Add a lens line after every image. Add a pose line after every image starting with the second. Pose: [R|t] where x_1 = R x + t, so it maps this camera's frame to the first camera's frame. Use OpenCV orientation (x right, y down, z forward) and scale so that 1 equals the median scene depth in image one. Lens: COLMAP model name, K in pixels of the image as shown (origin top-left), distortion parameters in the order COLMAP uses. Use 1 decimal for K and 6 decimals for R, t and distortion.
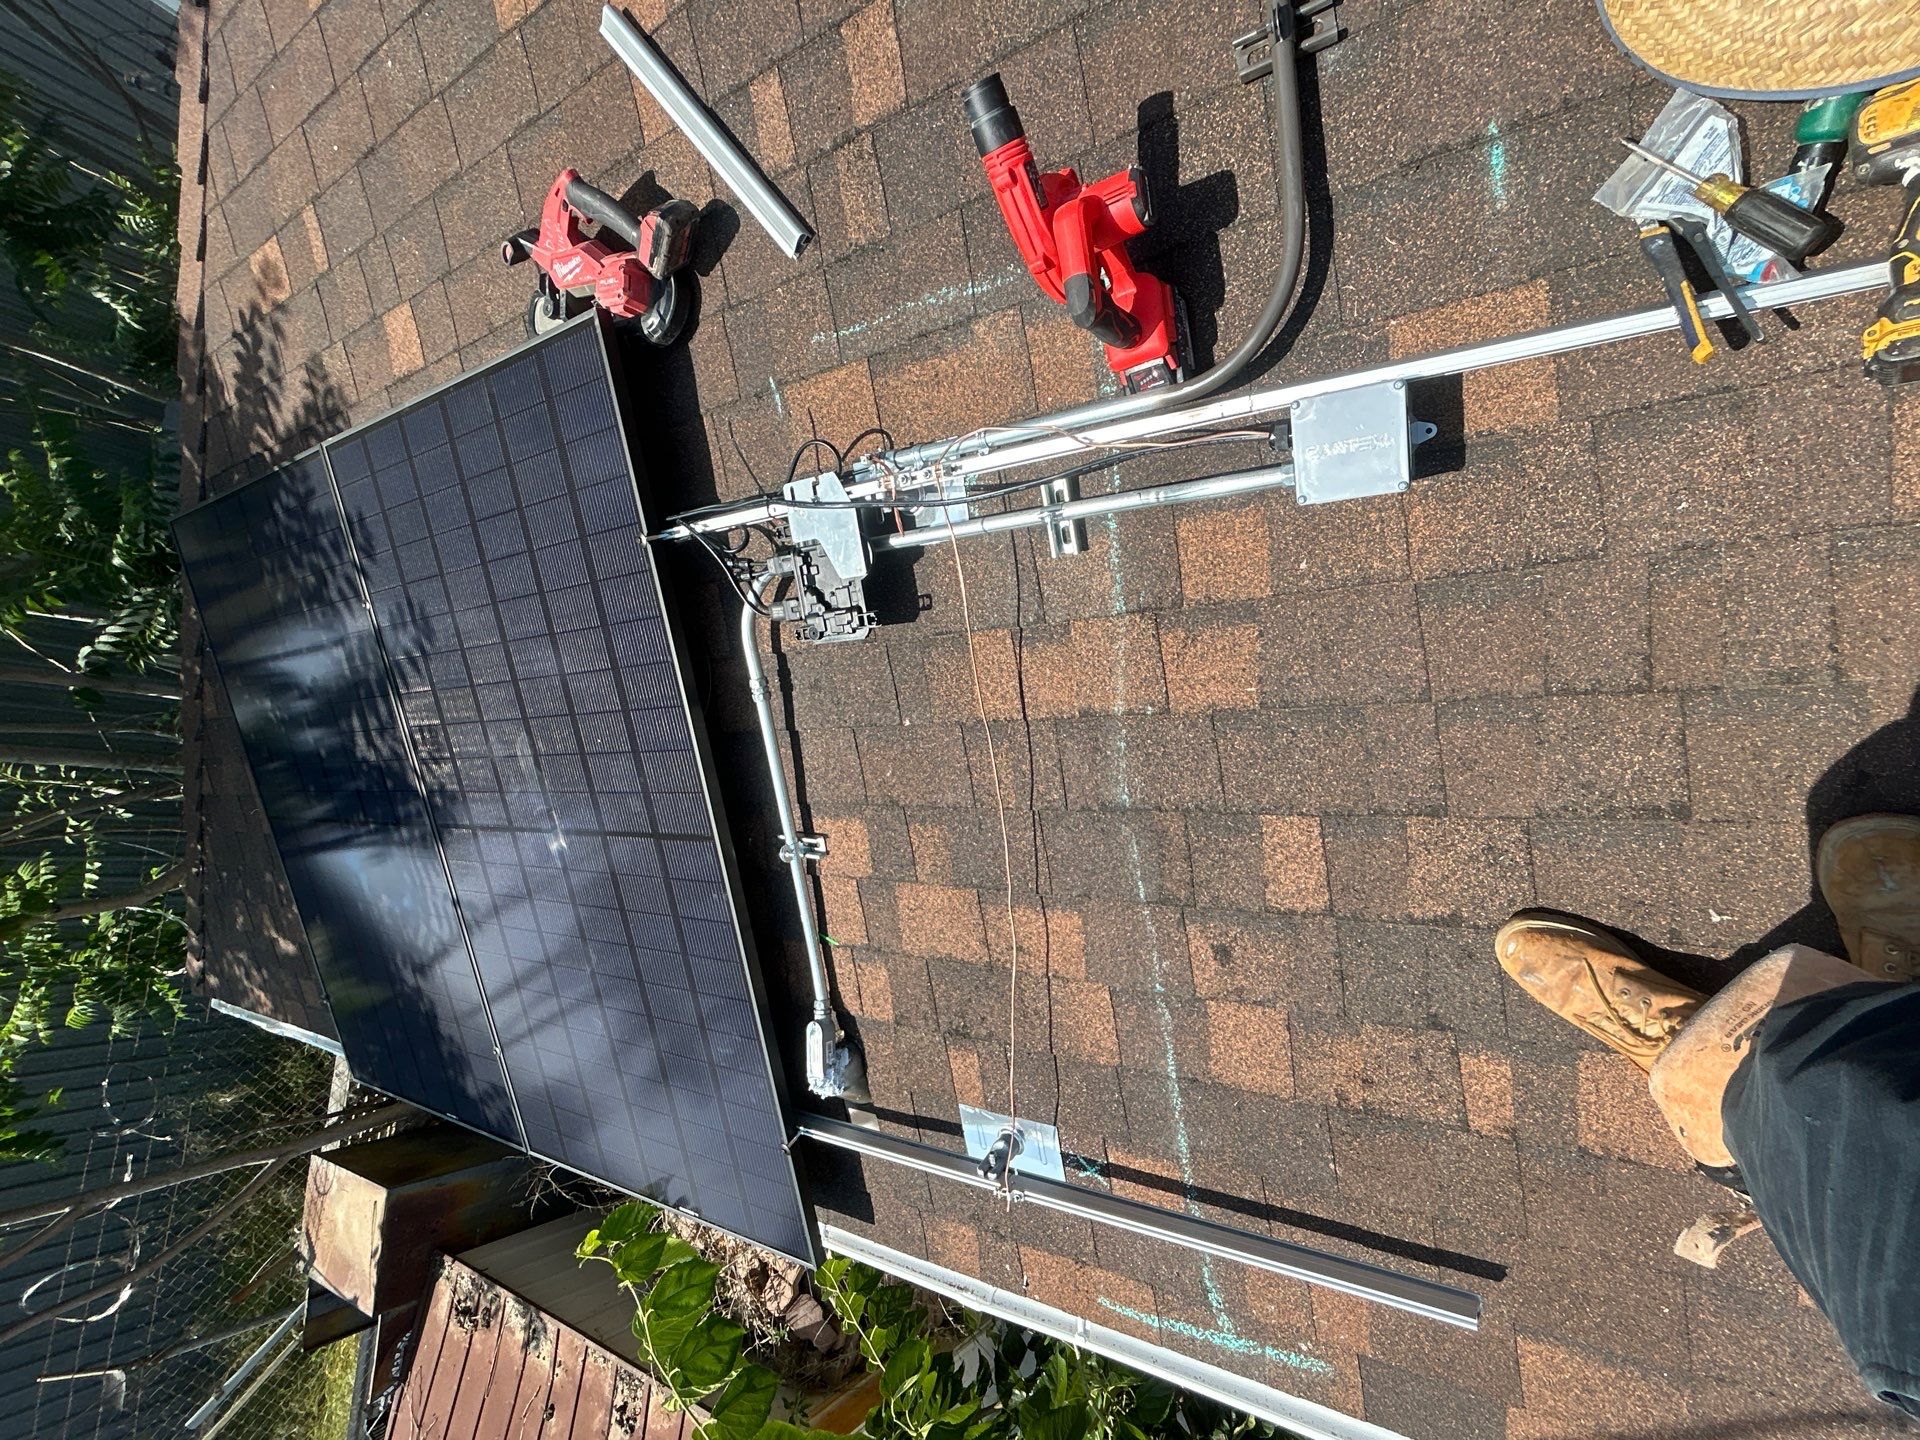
lens RADIAL K [[771.2, 0, 956.9], [0, 771.2, 721.6], [0, 0, 1]] dist [0.000069, -0.000020]
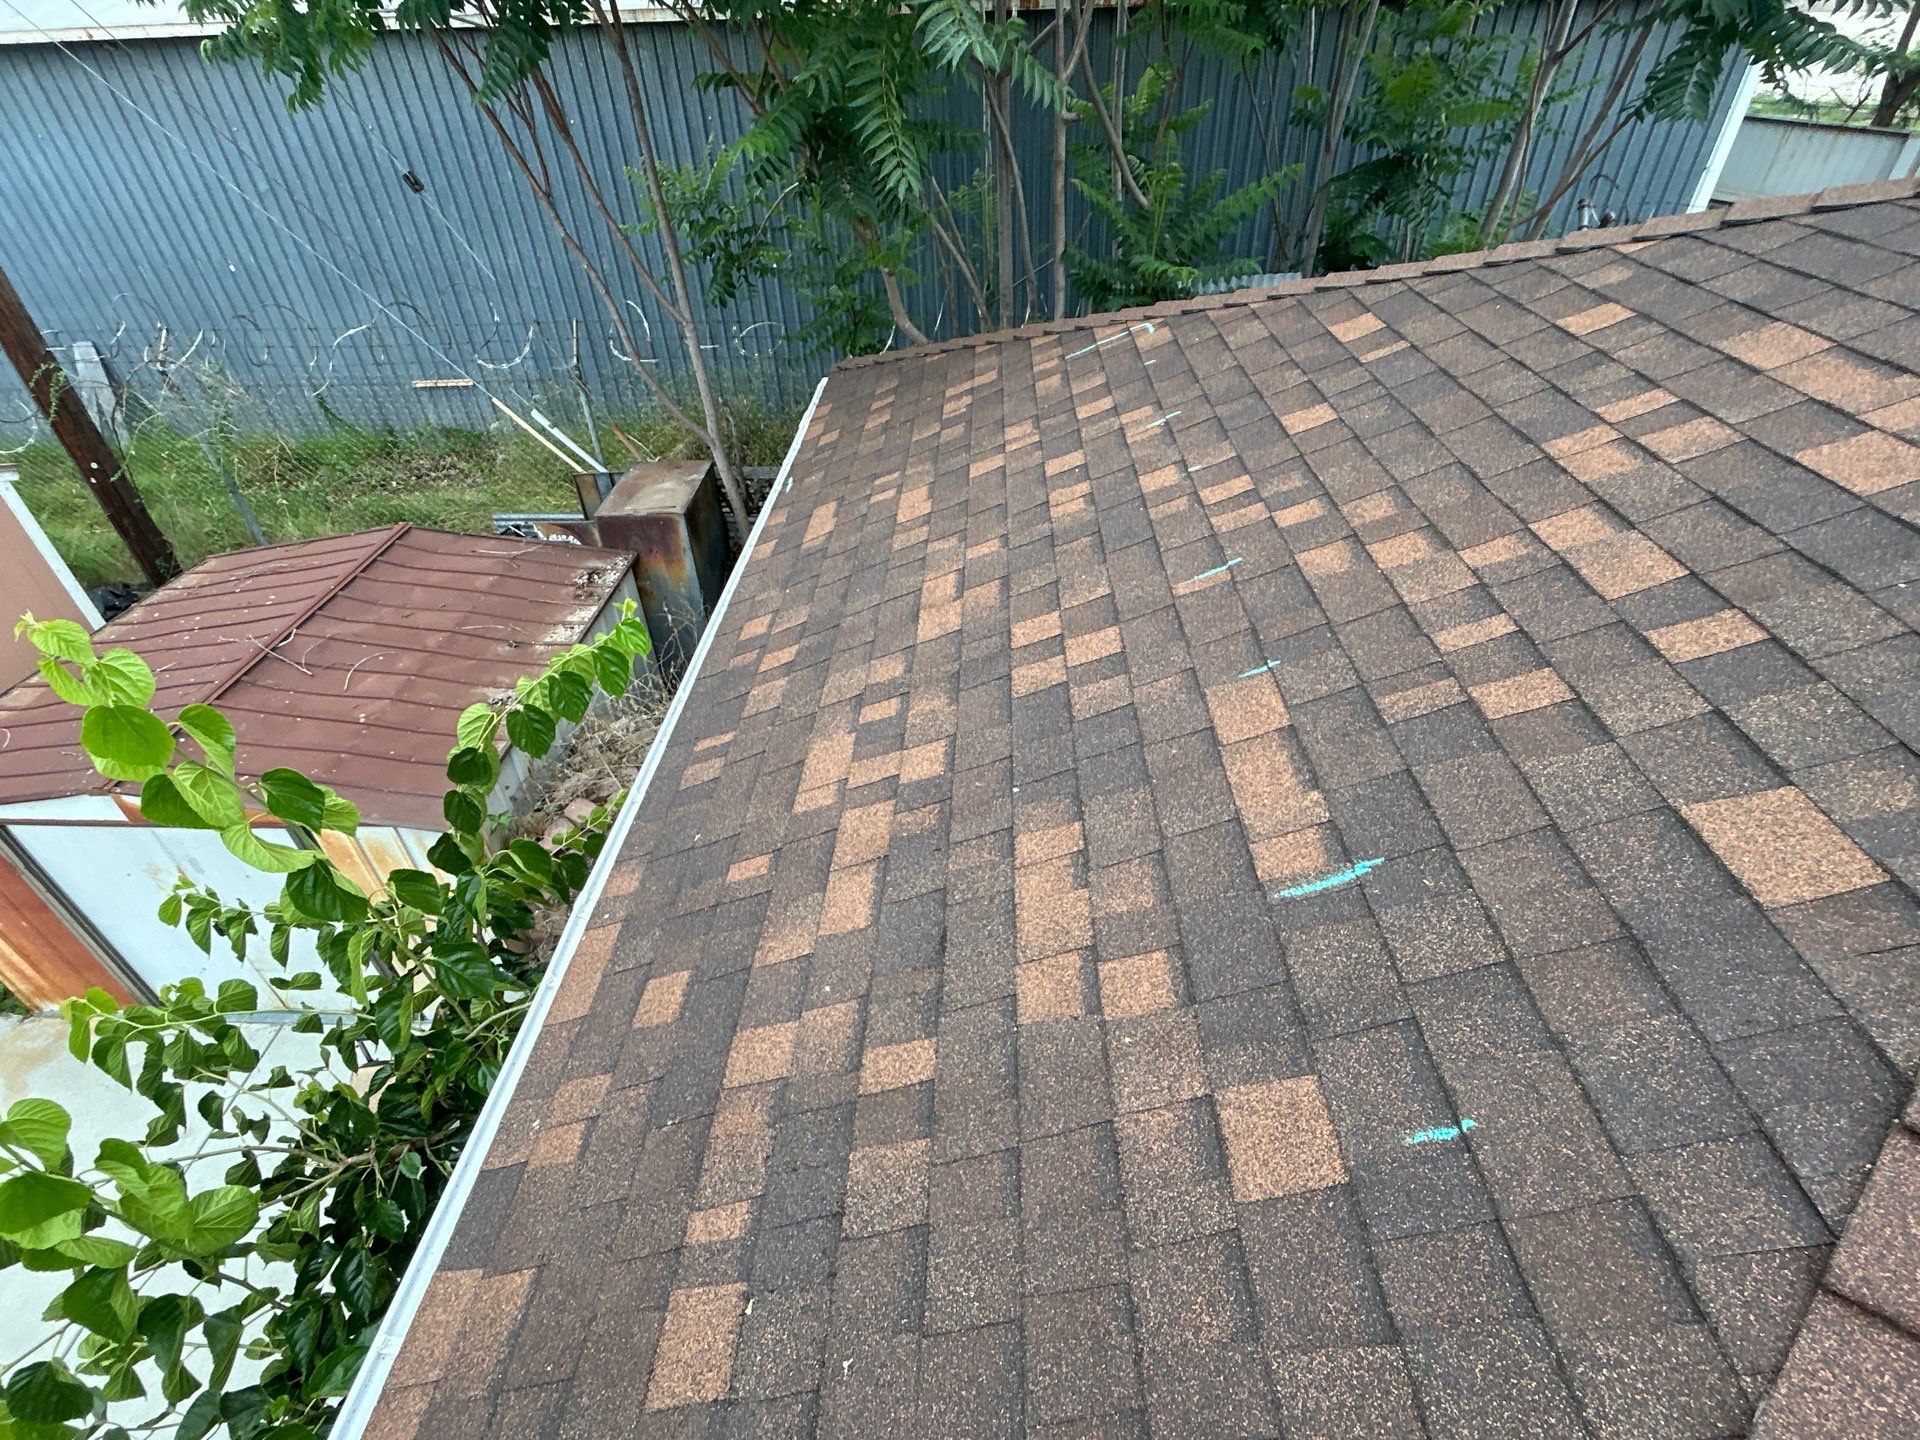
lens RADIAL K [[771.2, 0, 956.9], [0, 771.2, 721.6], [0, 0, 1]] dist [0.000069, -0.000020]
pose [[0.037855, 0.947801, -0.316607, 0.285269], [-0.983885, 0.090758, 0.154056, -0.140279], [0.174749, 0.305673, 0.935963, -0.301623]]
